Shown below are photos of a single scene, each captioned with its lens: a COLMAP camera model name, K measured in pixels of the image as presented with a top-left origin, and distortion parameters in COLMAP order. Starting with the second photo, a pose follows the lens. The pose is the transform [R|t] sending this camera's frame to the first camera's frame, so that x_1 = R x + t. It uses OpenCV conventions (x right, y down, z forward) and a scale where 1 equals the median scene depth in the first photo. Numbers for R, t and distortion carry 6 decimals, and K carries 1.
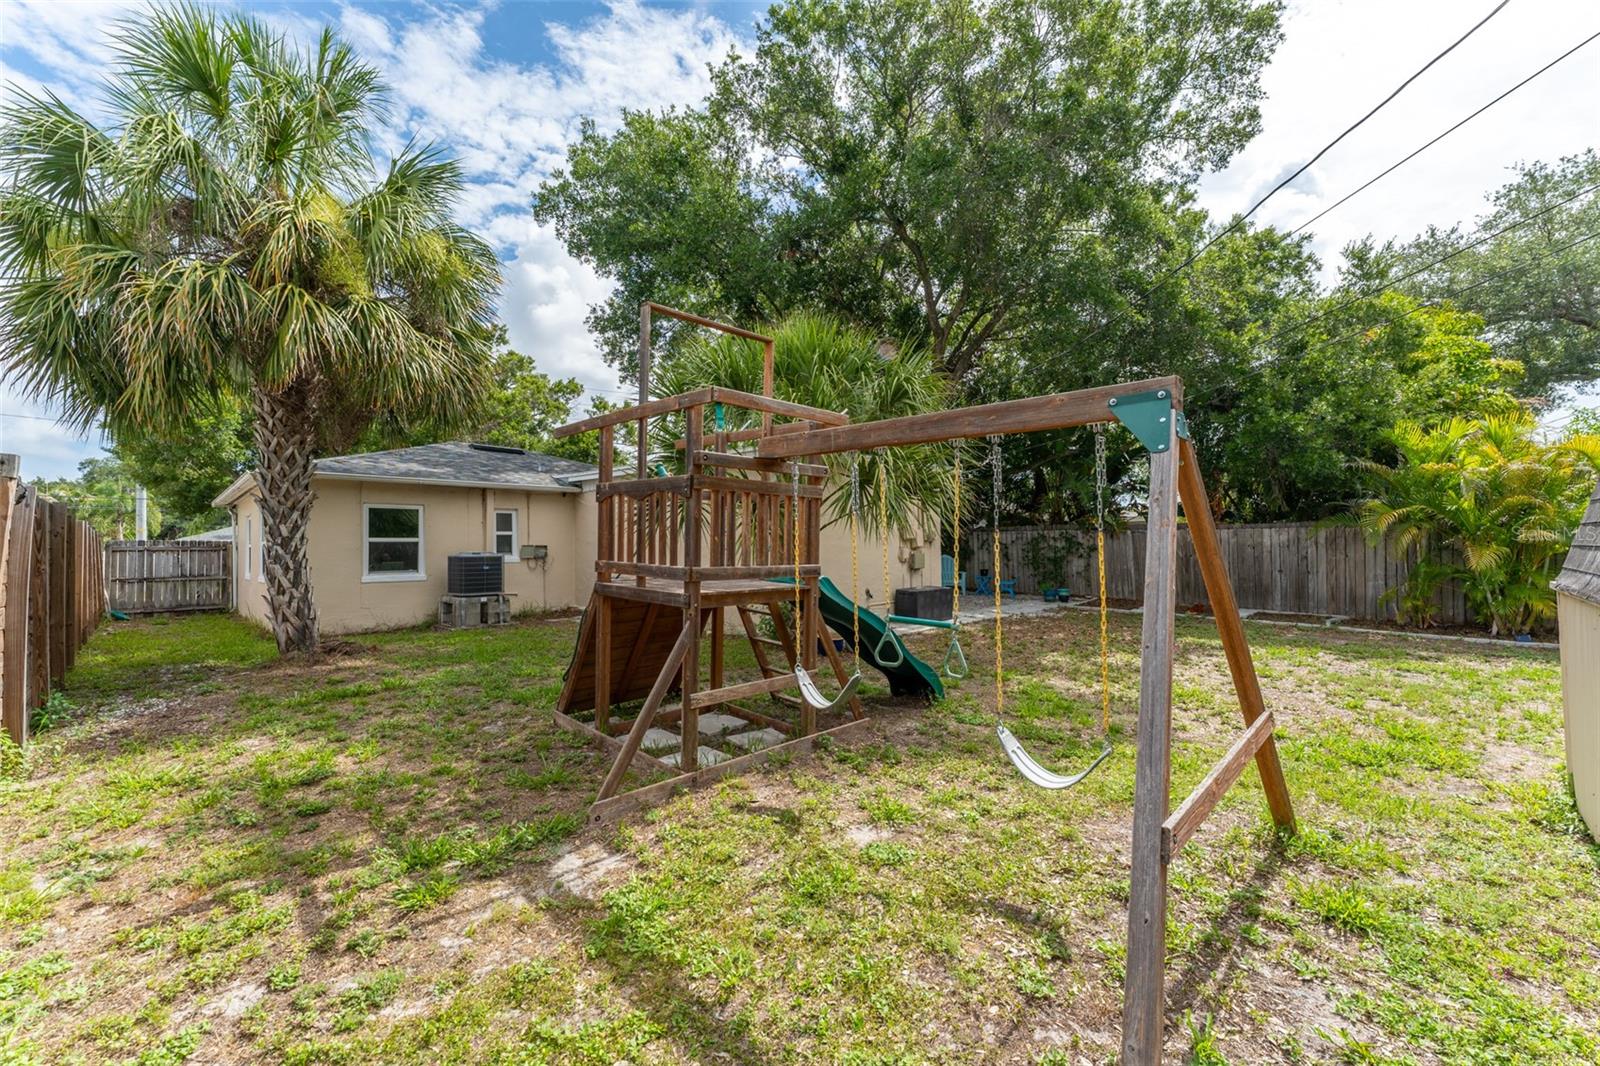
lens RADIAL K [[651.7, 0, 806.0], [0, 651.7, 548.2], [0, 0, 1]] dist [-0.000758, -0.000091]
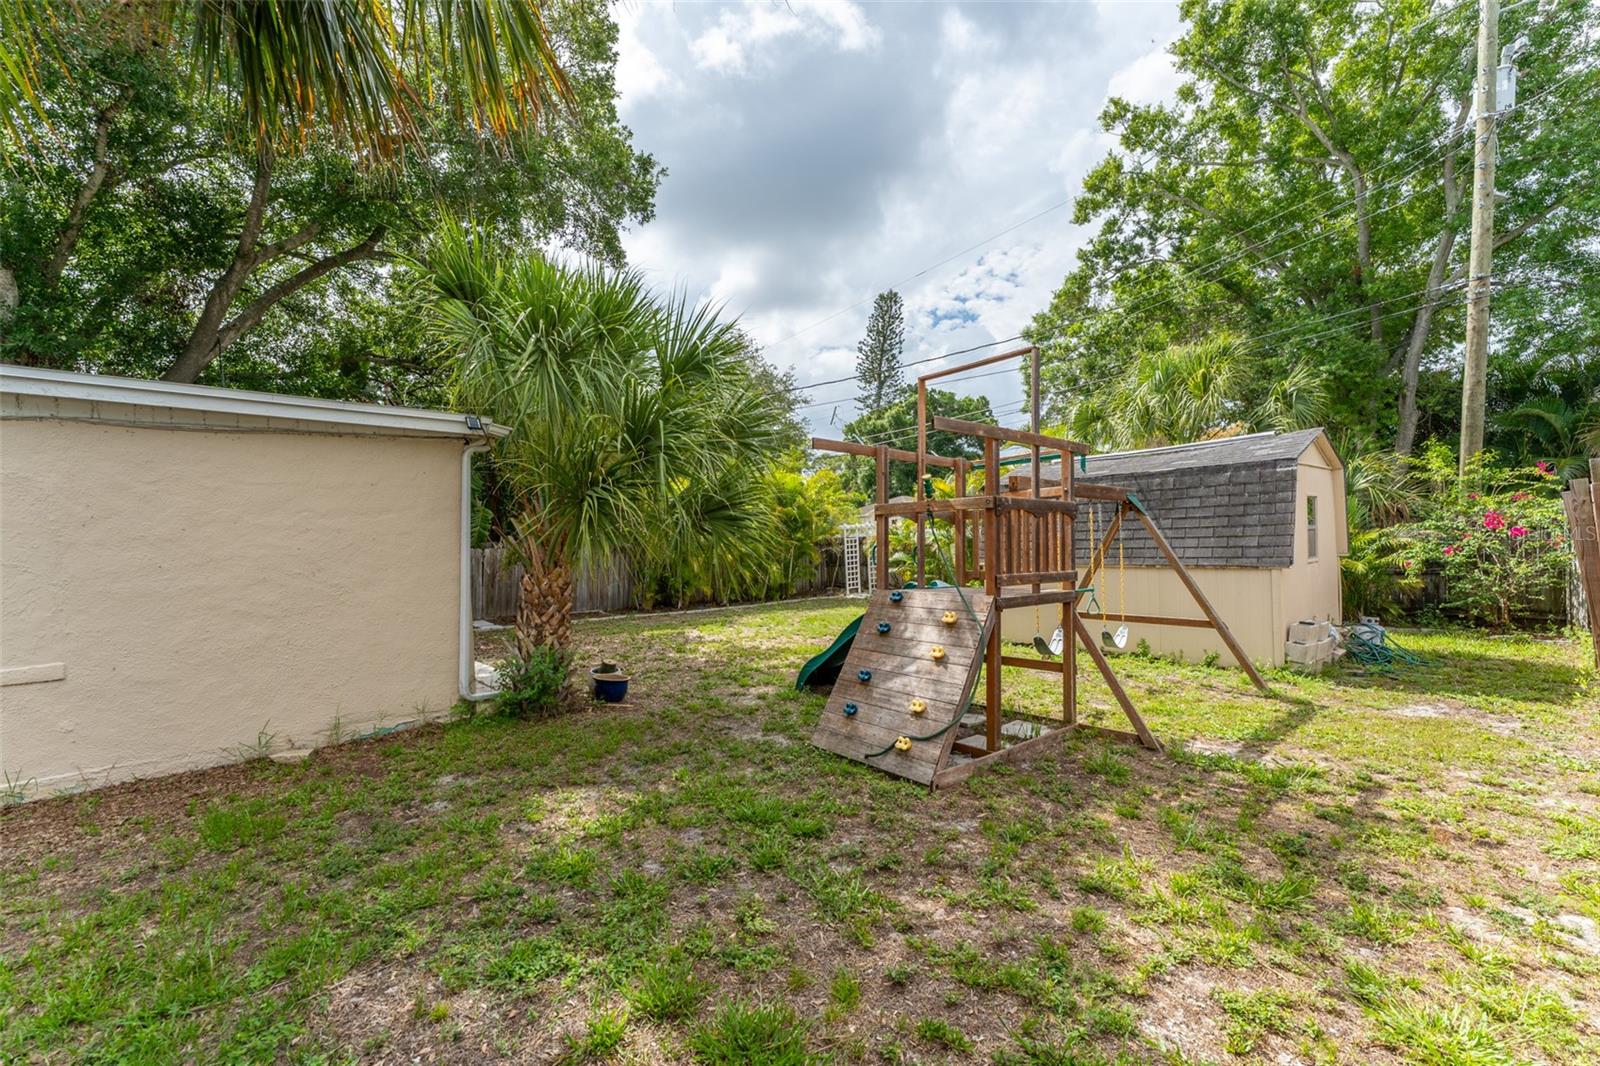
lens RADIAL K [[651.7, 0, 806.0], [0, 651.7, 548.2], [0, 0, 1]] dist [-0.000758, -0.000091]
pose [[0.067247, 0.000133, 0.997736, -1.776751], [0.031578, 0.999499, -0.002261, -0.036338], [-0.997236, 0.031658, 0.067209, 1.653108]]
